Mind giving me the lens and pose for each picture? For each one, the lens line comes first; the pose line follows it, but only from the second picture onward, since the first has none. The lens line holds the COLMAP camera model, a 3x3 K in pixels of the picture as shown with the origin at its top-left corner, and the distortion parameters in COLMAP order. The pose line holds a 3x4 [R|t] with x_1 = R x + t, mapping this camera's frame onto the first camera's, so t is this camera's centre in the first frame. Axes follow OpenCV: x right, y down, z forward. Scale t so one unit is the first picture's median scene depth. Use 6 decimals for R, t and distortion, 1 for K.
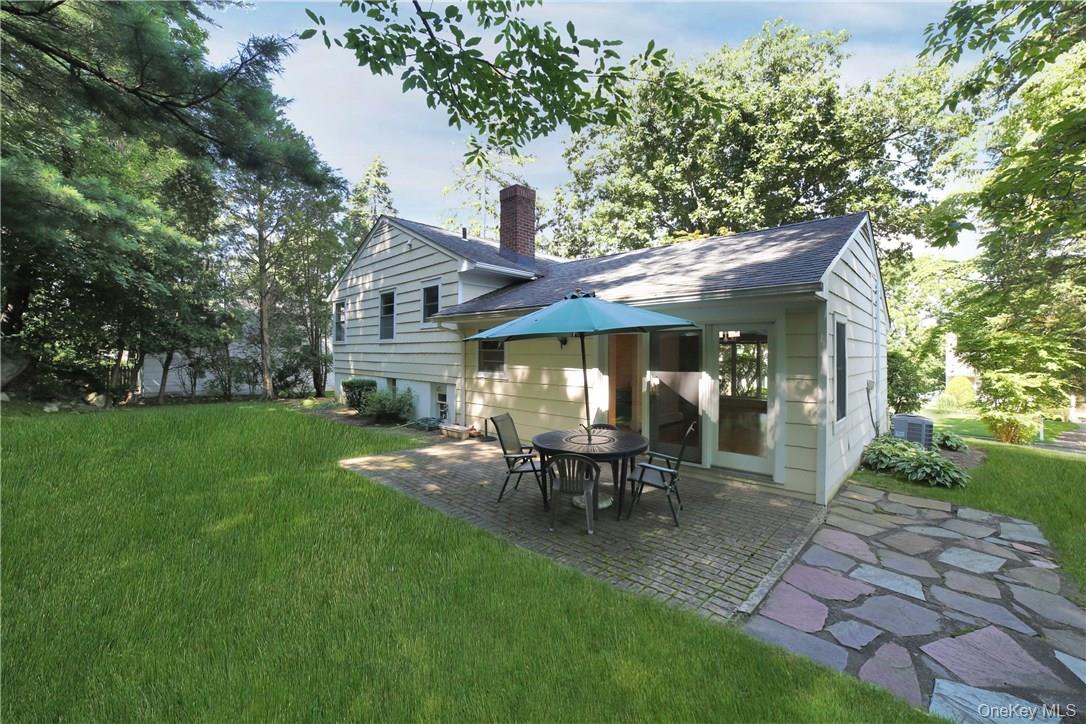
lens RADIAL K [[407.1, 0, 544.5], [0, 407.1, 354.2], [0, 0, 1]] dist [0.000610, 0.000120]
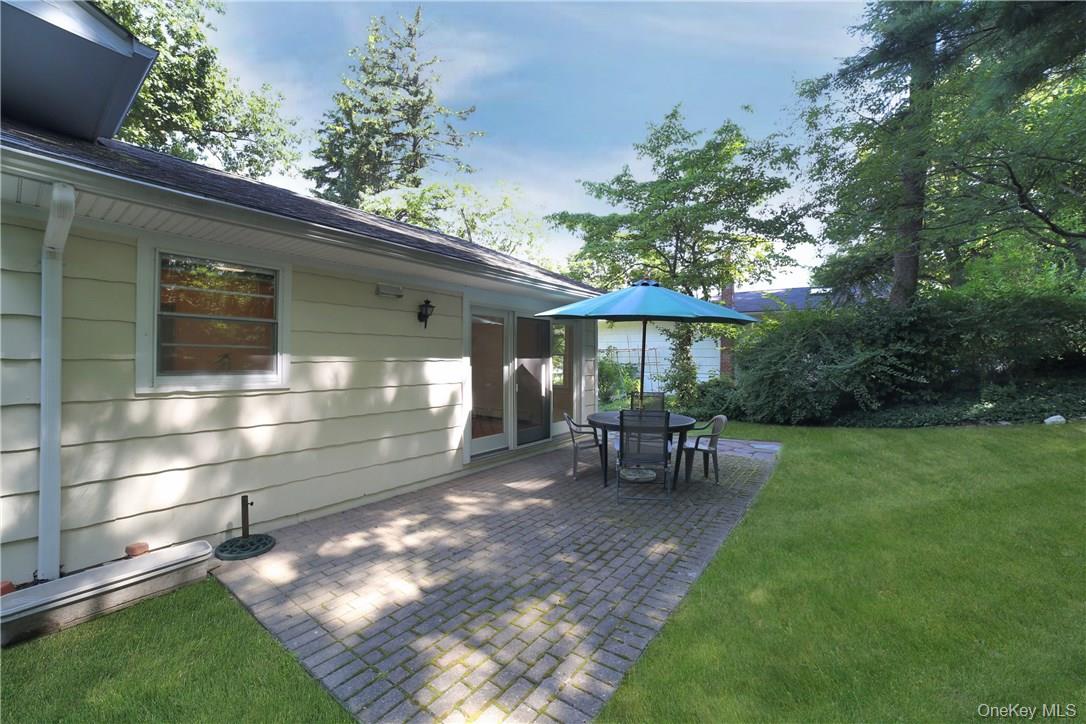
lens RADIAL K [[407.1, 0, 544.5], [0, 407.1, 354.2], [0, 0, 1]] dist [0.000610, 0.000120]
pose [[-0.080368, 0.008072, 0.996733, -0.898181], [0.007224, 0.999946, -0.007515, 0.043625], [-0.996739, 0.006596, -0.080421, 1.255262]]
